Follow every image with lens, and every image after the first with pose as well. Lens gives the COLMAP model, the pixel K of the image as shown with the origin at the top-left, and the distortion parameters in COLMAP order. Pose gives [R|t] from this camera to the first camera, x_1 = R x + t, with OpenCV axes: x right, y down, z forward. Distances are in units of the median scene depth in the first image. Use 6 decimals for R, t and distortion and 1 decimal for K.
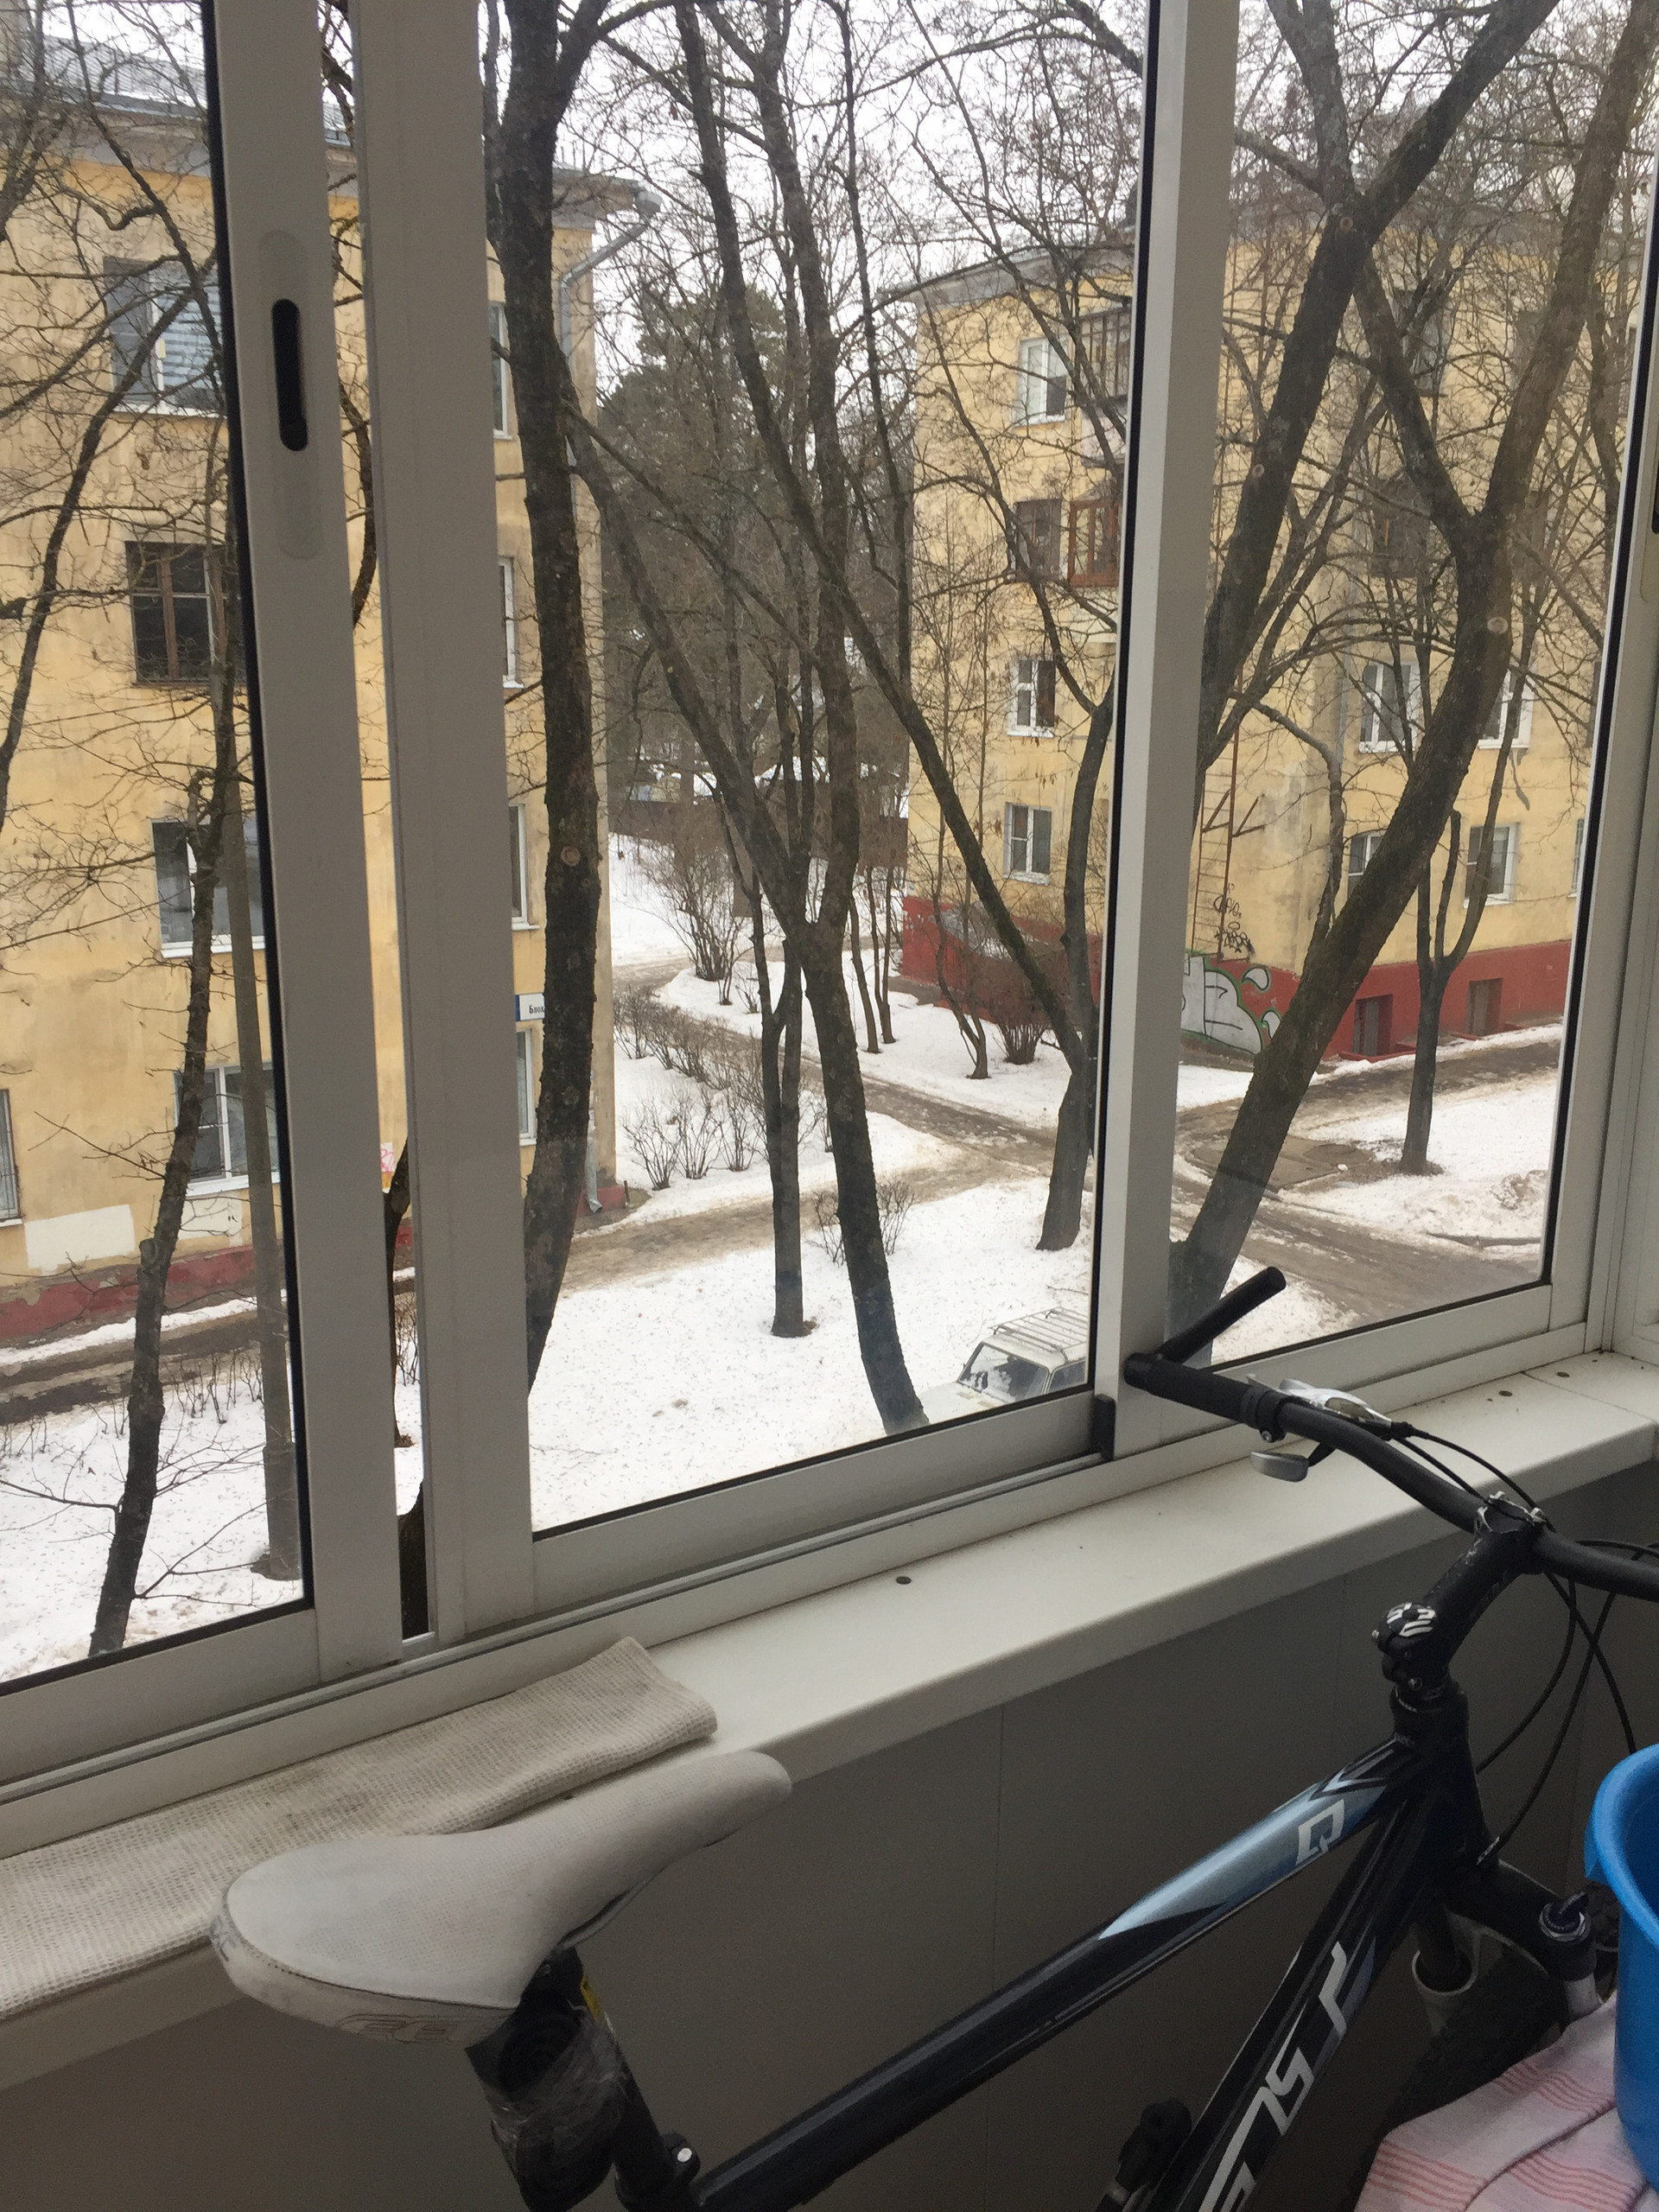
lens RADIAL K [[1885.2, 0, 829.7], [0, 1885.2, 1111.7], [0, 0, 1]] dist [0.083048, -0.083736]
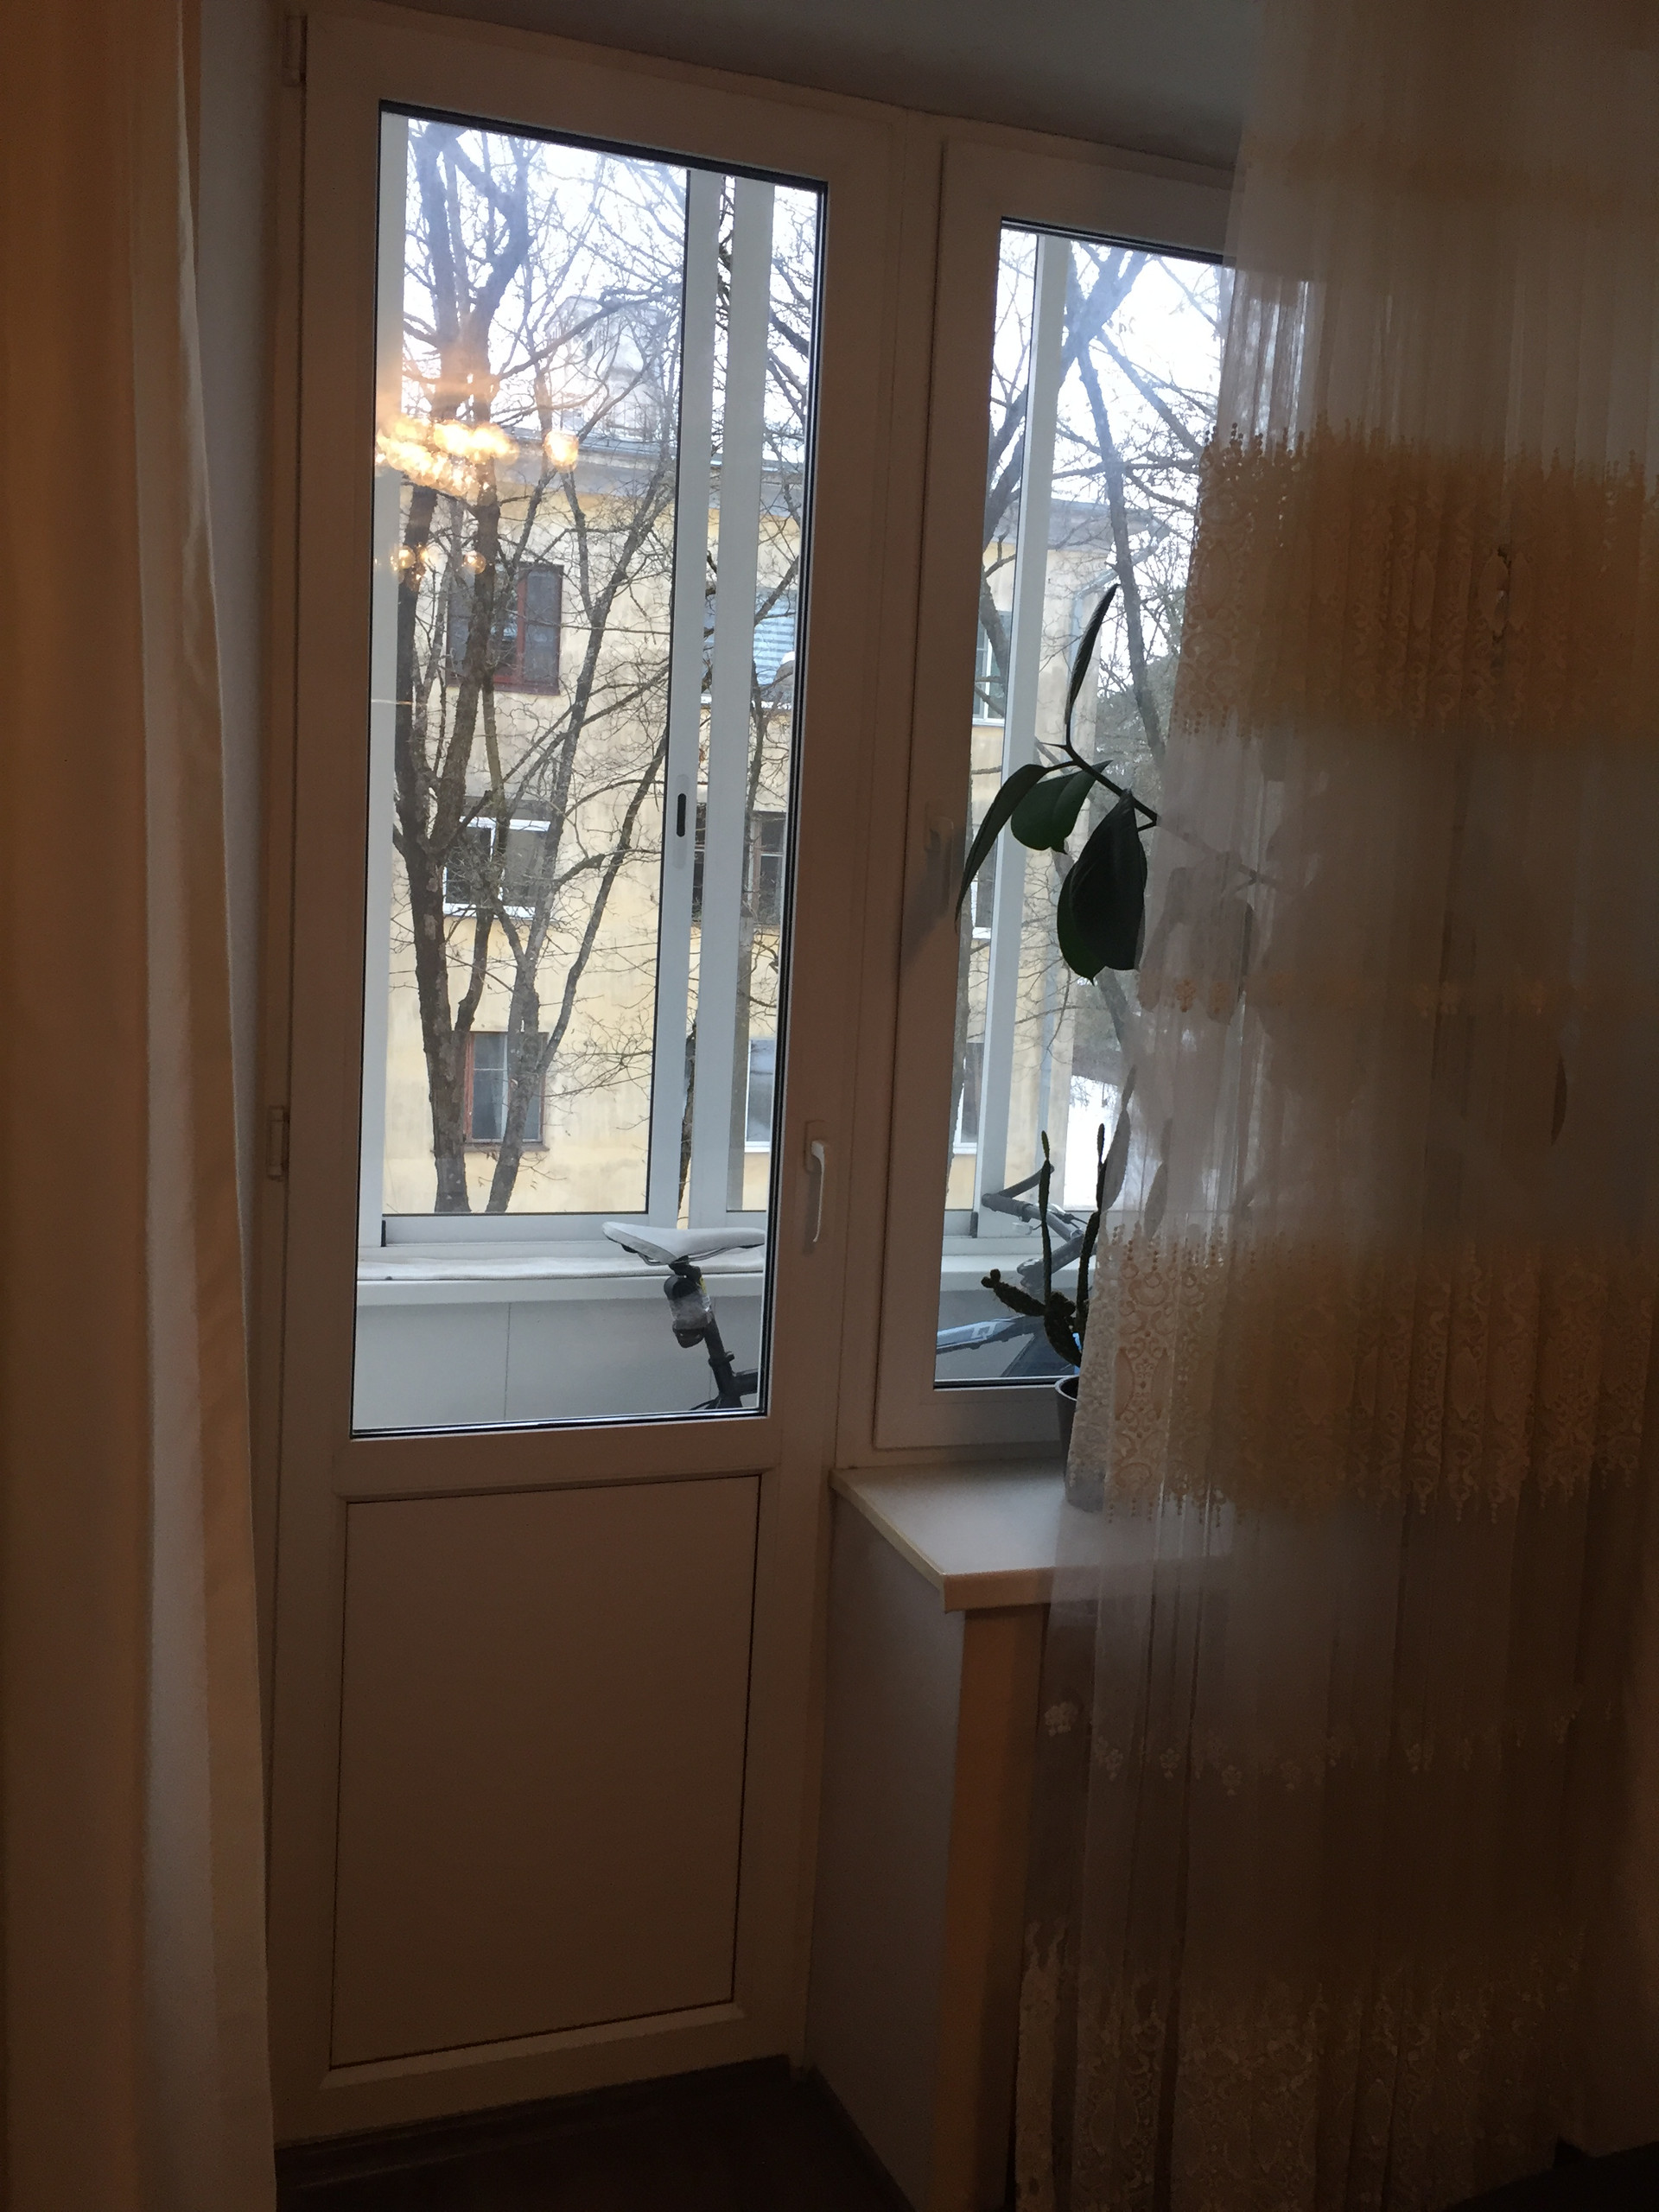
lens RADIAL K [[1885.2, 0, 829.1], [0, 1885.2, 1105.8], [0, 0, 1]] dist [0.083048, -0.083736]
pose [[0.962649, 0.080073, -0.258641, 0.082304], [-0.115006, 0.985736, -0.122875, 0.047685], [0.245113, 0.148031, 0.958127, -0.191668]]
